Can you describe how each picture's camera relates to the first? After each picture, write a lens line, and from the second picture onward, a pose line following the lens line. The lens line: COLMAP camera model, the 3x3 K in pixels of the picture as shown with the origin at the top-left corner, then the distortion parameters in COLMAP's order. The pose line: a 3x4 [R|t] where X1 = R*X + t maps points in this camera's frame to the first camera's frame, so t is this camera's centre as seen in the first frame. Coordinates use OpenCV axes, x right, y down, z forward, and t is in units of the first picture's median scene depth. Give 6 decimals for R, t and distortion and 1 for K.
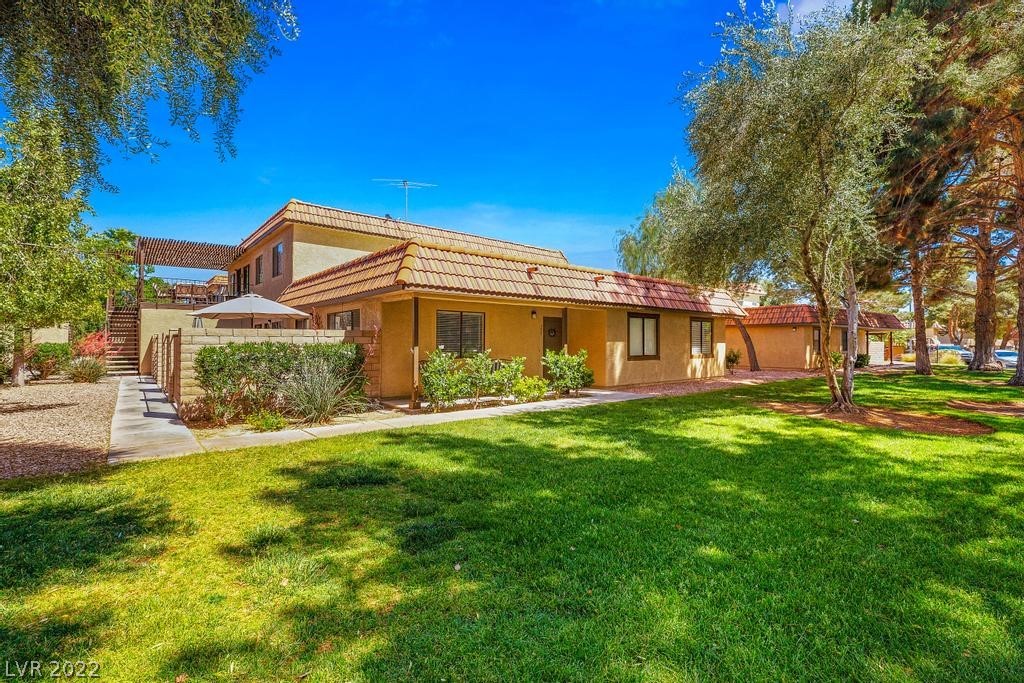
lens RADIAL K [[453.7, 0, 512.0], [0, 453.7, 341.5], [0, 0, 1]] dist [0.000898, 0.000116]
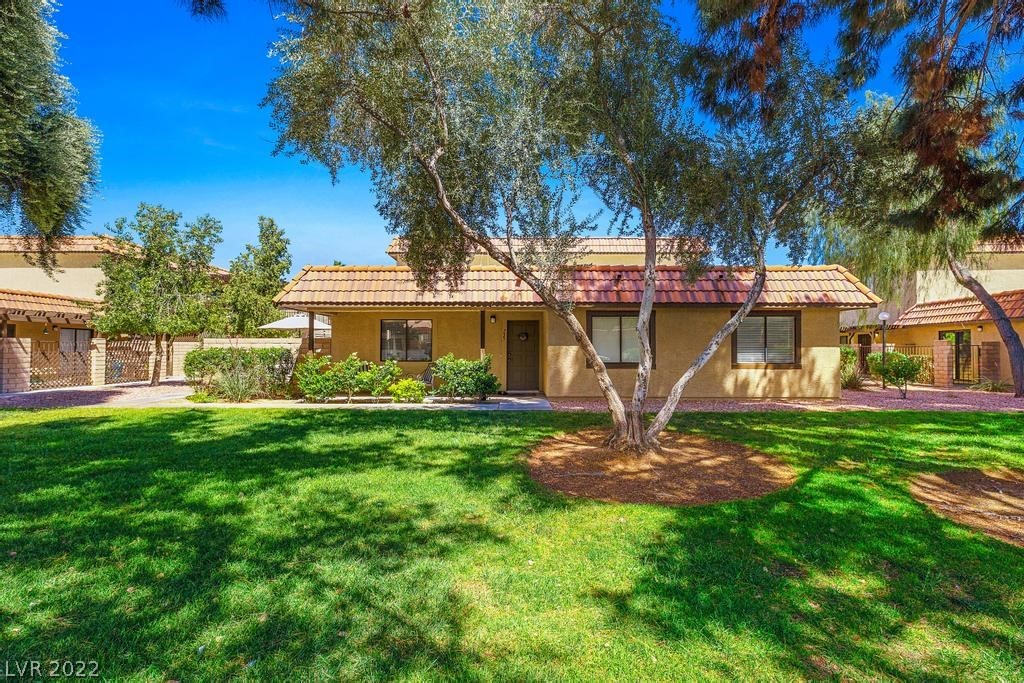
lens RADIAL K [[453.7, 0, 512.0], [0, 453.7, 341.5], [0, 0, 1]] dist [0.000898, 0.000116]
pose [[0.773266, -0.016219, -0.633875, 0.682863], [0.003475, 0.999766, -0.021341, 0.010051], [0.634073, 0.014300, 0.773141, 0.245352]]
